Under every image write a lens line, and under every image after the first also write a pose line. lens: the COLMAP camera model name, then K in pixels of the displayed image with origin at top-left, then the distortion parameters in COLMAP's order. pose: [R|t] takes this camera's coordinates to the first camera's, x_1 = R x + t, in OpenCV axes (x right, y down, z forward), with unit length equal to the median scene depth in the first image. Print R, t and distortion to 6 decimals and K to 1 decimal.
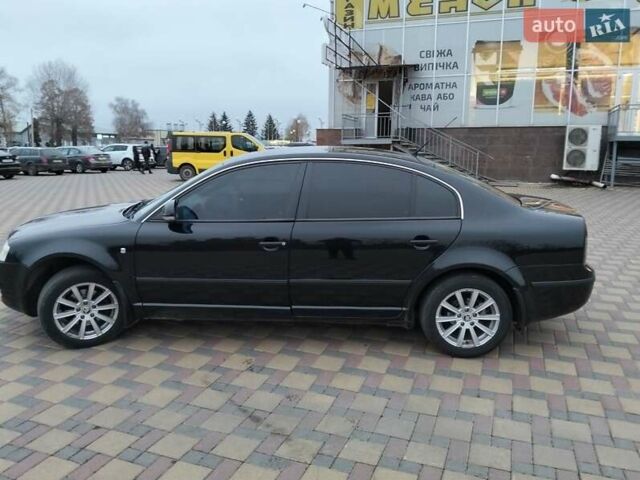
lens RADIAL K [[487.6, 0, 320.0], [0, 487.6, 240.0], [0, 0, 1]] dist [-0.035064, -0.001715]
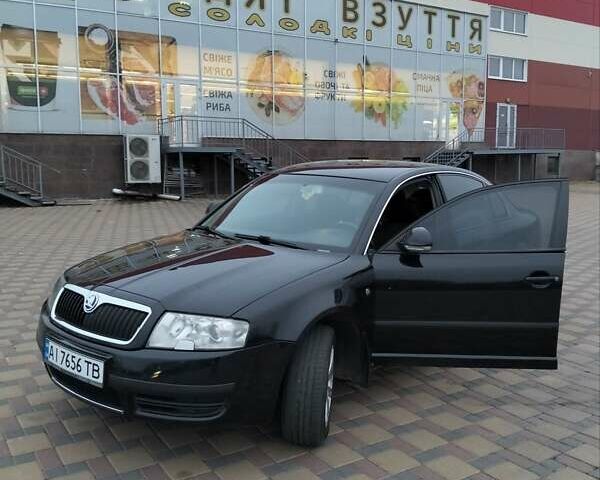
lens RADIAL K [[595.9, 0, 300.0], [0, 595.9, 240.0], [0, 0, 1]] dist [-0.008050, -0.030511]
pose [[0.614530, -0.102477, 0.782210, -0.182978], [0.141482, 0.989768, 0.018515, -0.015293], [-0.776103, 0.099291, 0.622740, 0.066735]]
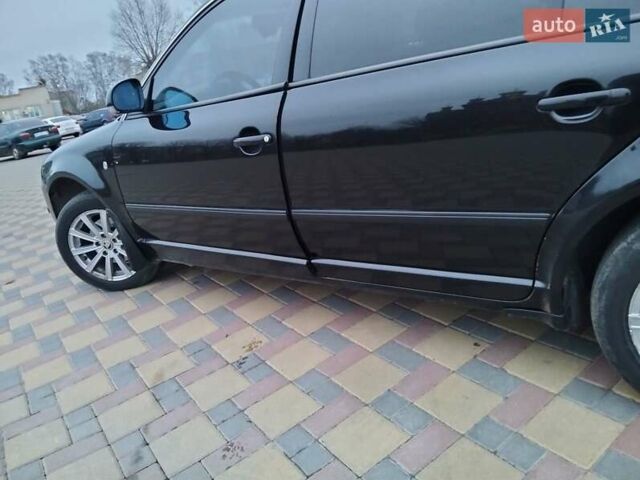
lens RADIAL K [[487.6, 0, 320.0], [0, 487.6, 240.0], [0, 0, 1]] dist [-0.035064, -0.001715]
pose [[0.811457, 0.044370, -0.582725, 0.037554], [0.075476, 0.980807, 0.179783, 0.003599], [0.579518, -0.189868, 0.792533, 0.088414]]
